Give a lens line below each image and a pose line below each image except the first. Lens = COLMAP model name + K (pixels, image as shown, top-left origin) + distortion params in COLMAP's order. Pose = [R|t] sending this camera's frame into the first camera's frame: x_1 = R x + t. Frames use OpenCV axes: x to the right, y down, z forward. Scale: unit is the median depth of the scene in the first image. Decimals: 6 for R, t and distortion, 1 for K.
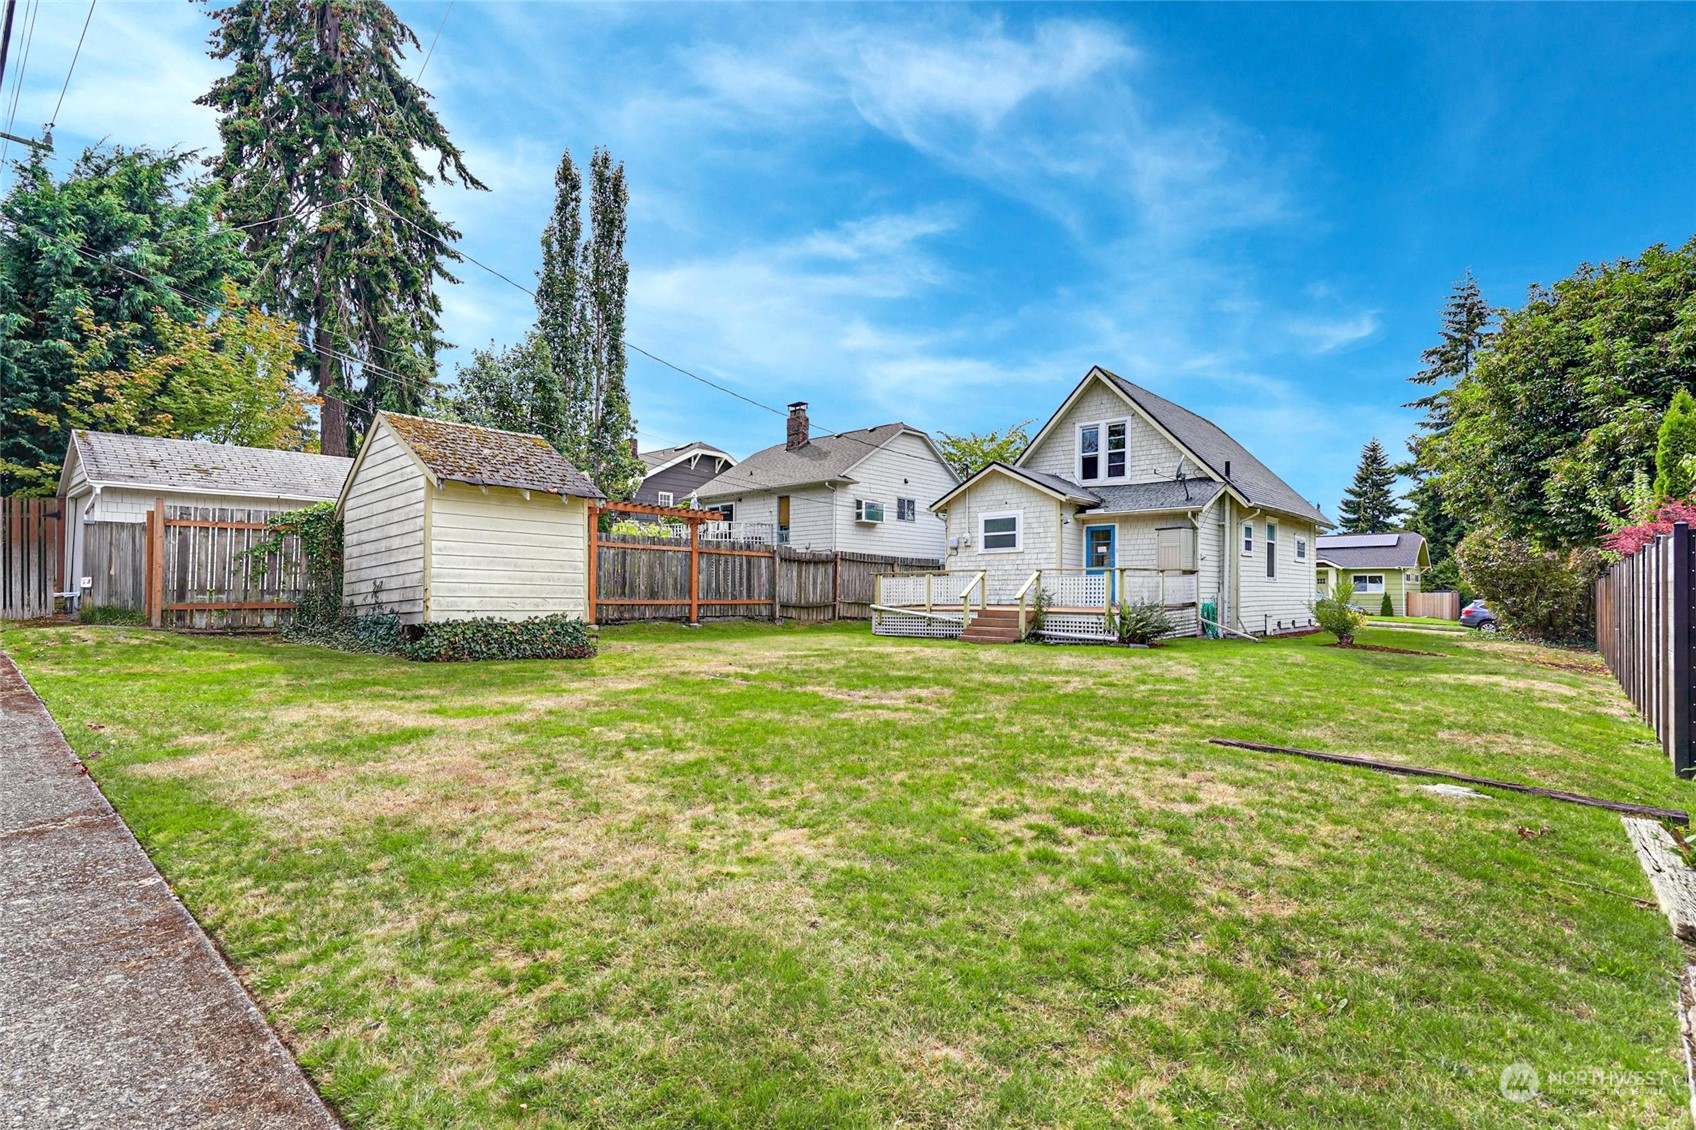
lens RADIAL K [[828.6, 0, 837.0], [0, 828.6, 594.1], [0, 0, 1]] dist [-0.000297, -0.000273]
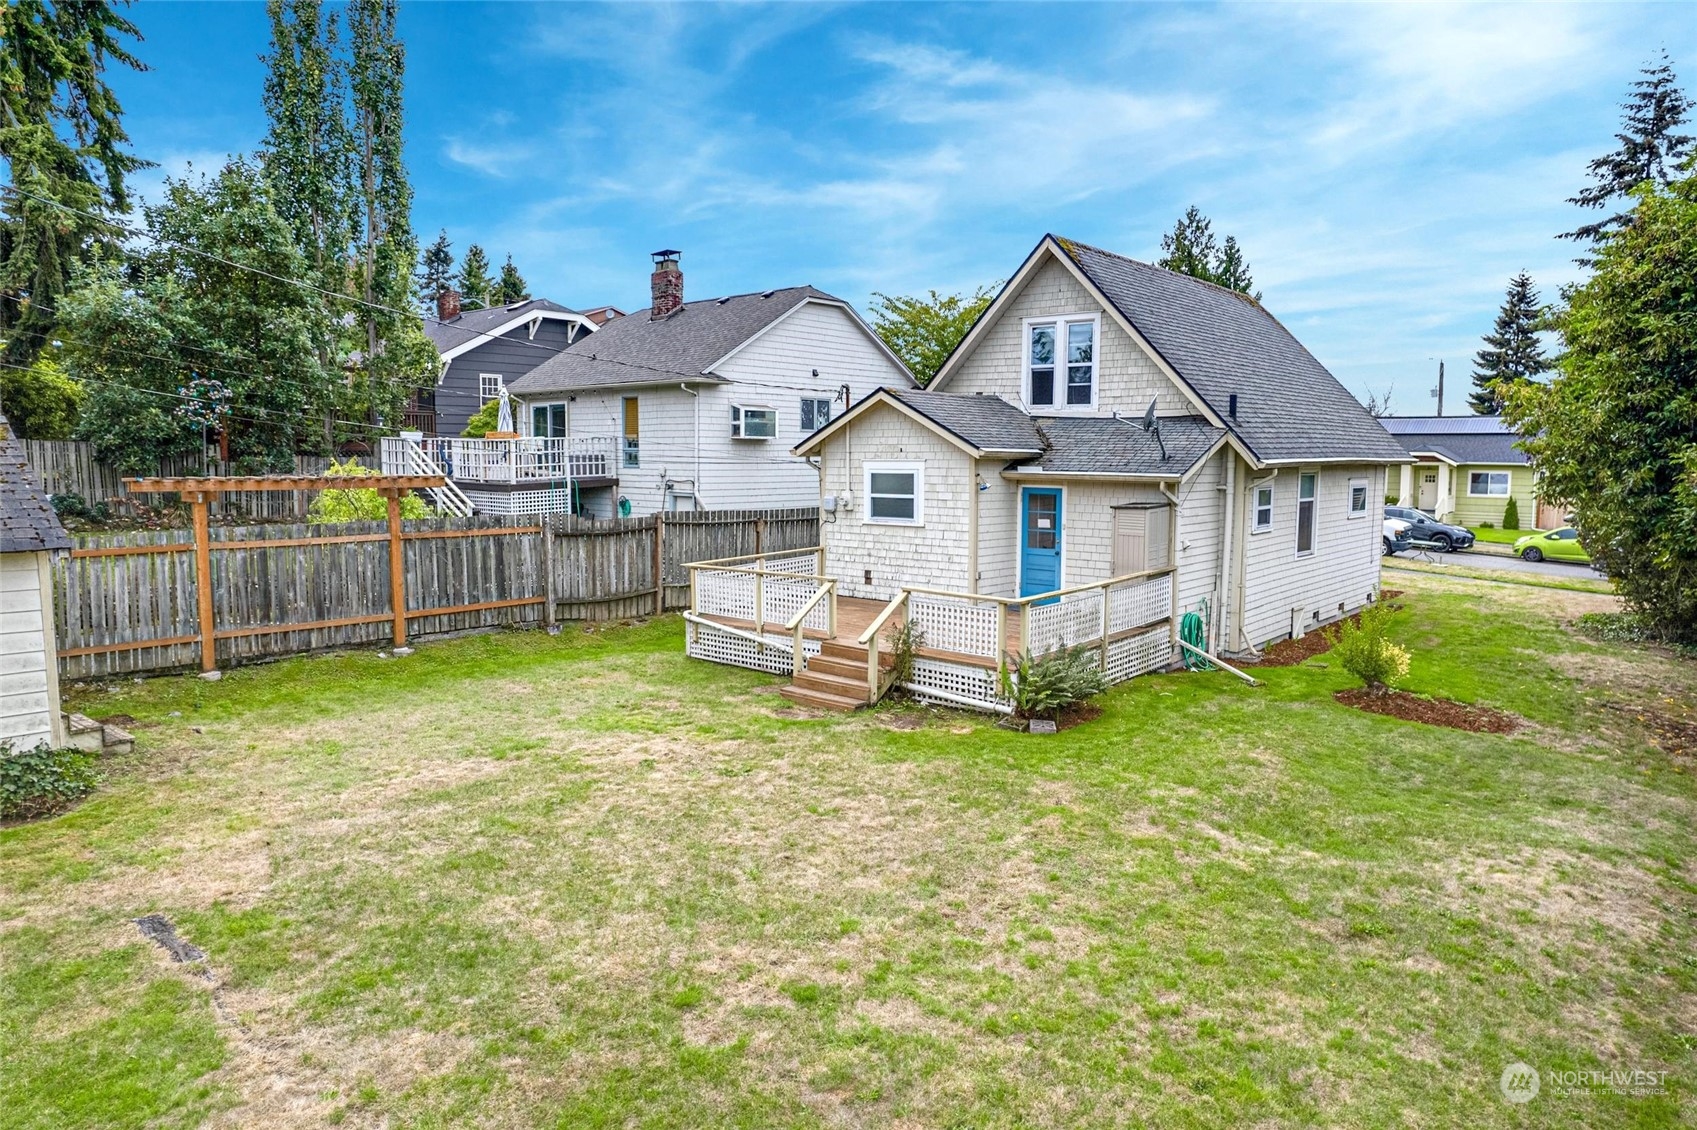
lens RADIAL K [[1083.9, 0, 848.5], [0, 1083.9, 565.0], [0, 0, 1]] dist [-0.064234, 0.063134]
pose [[0.999835, 0.006521, 0.016955, 0.140071], [-0.008221, 0.994727, 0.102224, -0.100716], [-0.016199, -0.102346, 0.994617, 0.133093]]
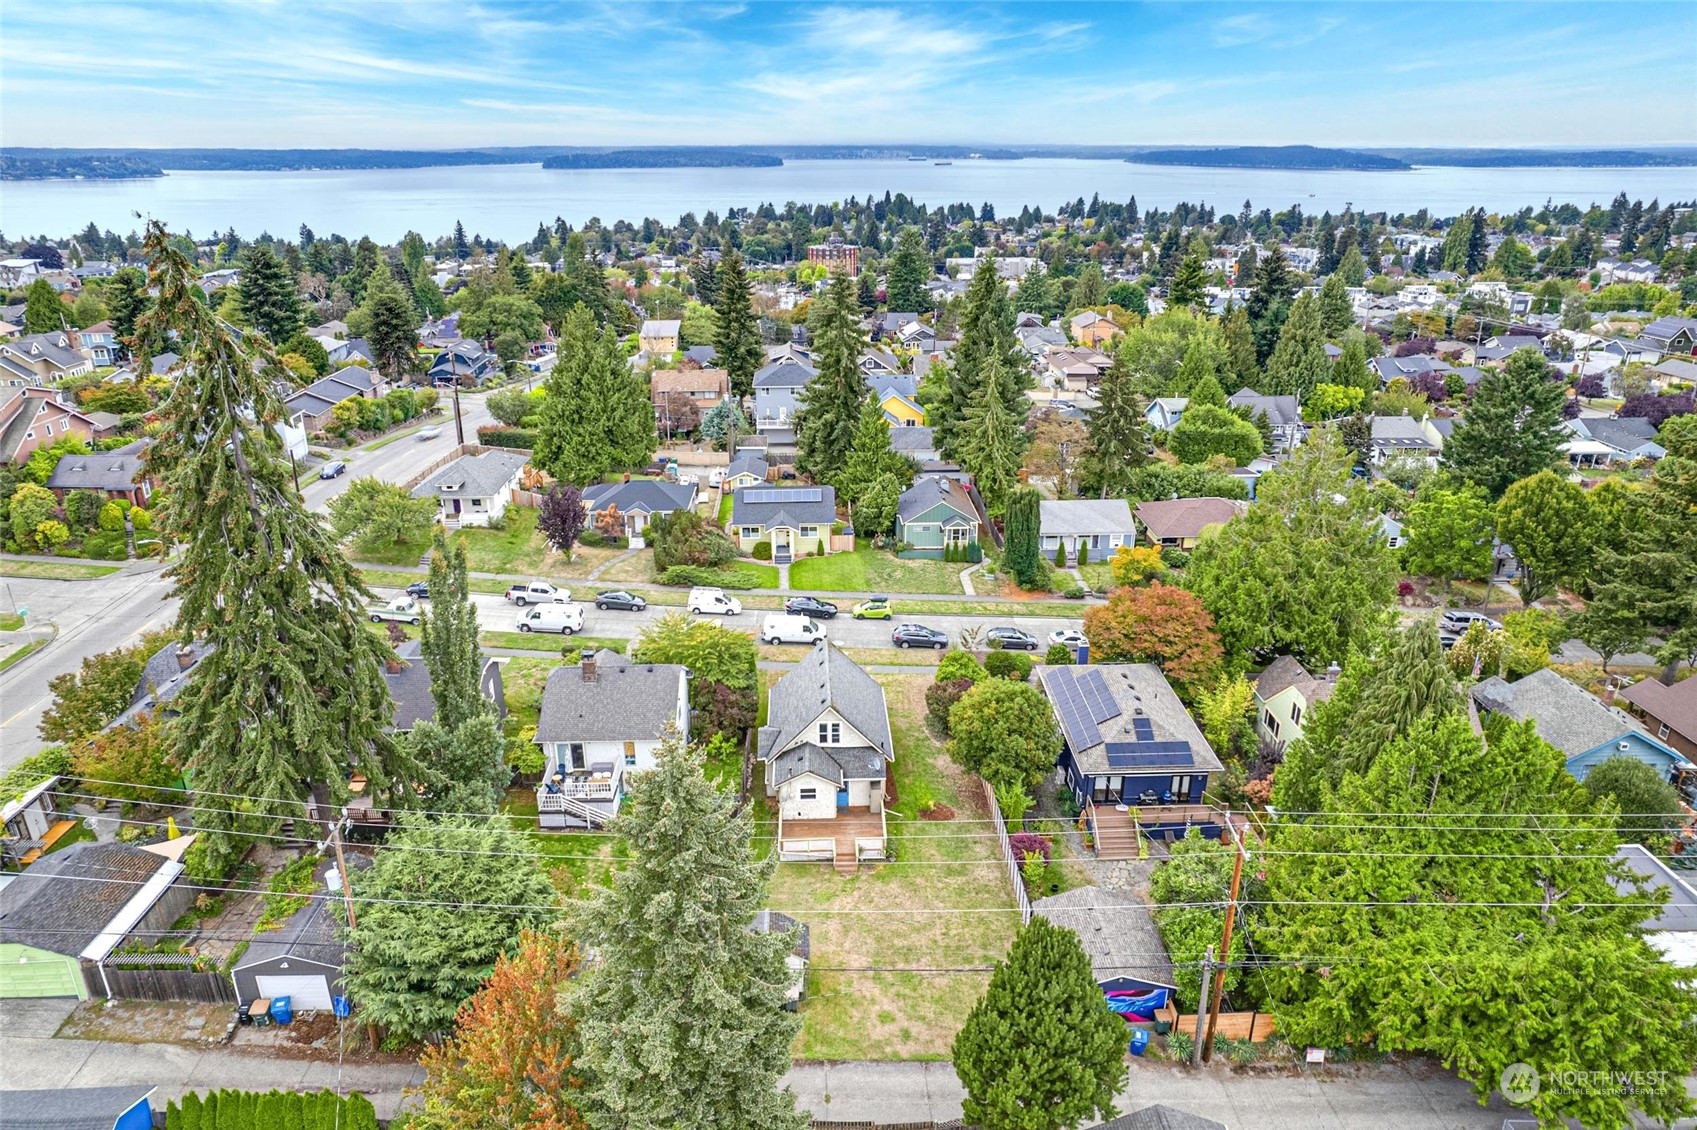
lens RADIAL K [[1083.9, 0, 848.5], [0, 1083.9, 565.0], [0, 0, 1]] dist [-0.064234, 0.063134]
pose [[0.723043, -0.242563, 0.646816, -1.446636], [0.004331, 0.937899, 0.346880, -1.636561], [-0.690789, -0.248008, 0.679193, -0.924879]]
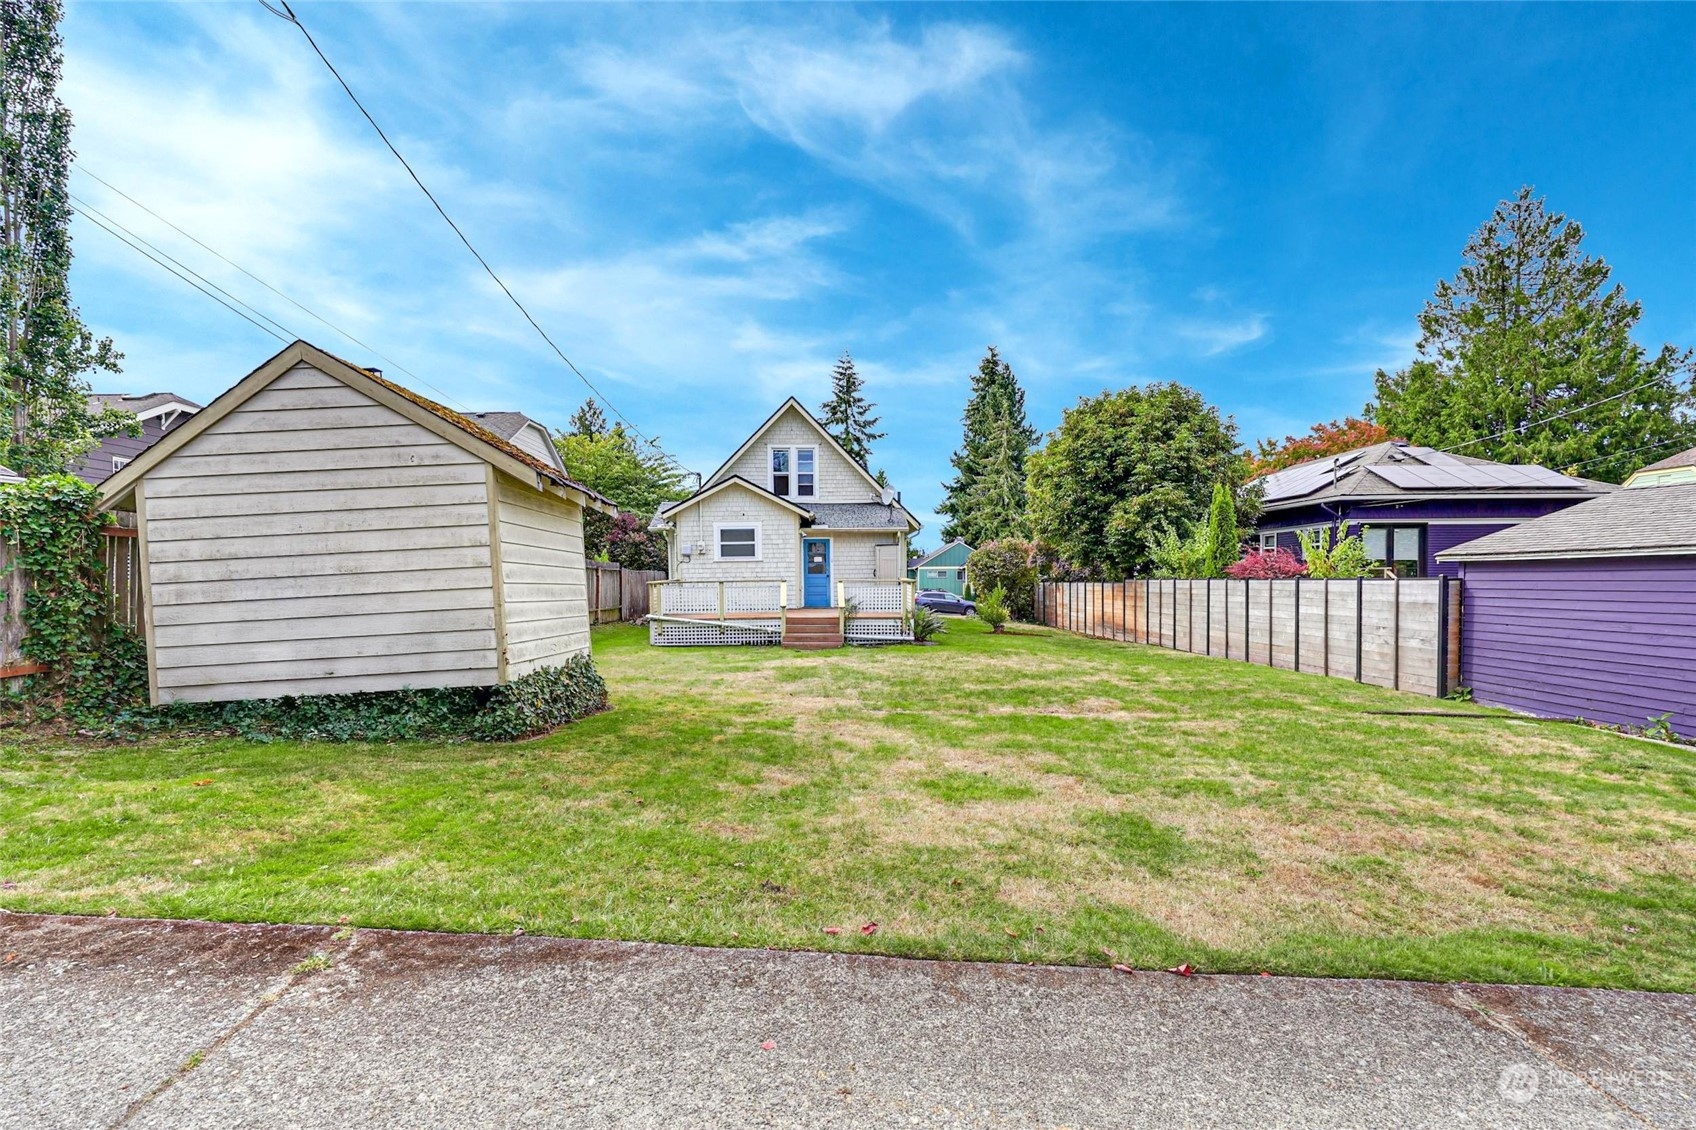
lens RADIAL K [[787.3, 0, 842.4], [0, 787.3, 583.0], [0, 0, 1]] dist [-0.000551, -0.000162]
pose [[0.743917, -0.005426, 0.668250, -0.357318], [0.008210, 0.999966, -0.001021, -0.018862], [-0.668222, 0.006246, 0.743936, 0.154804]]
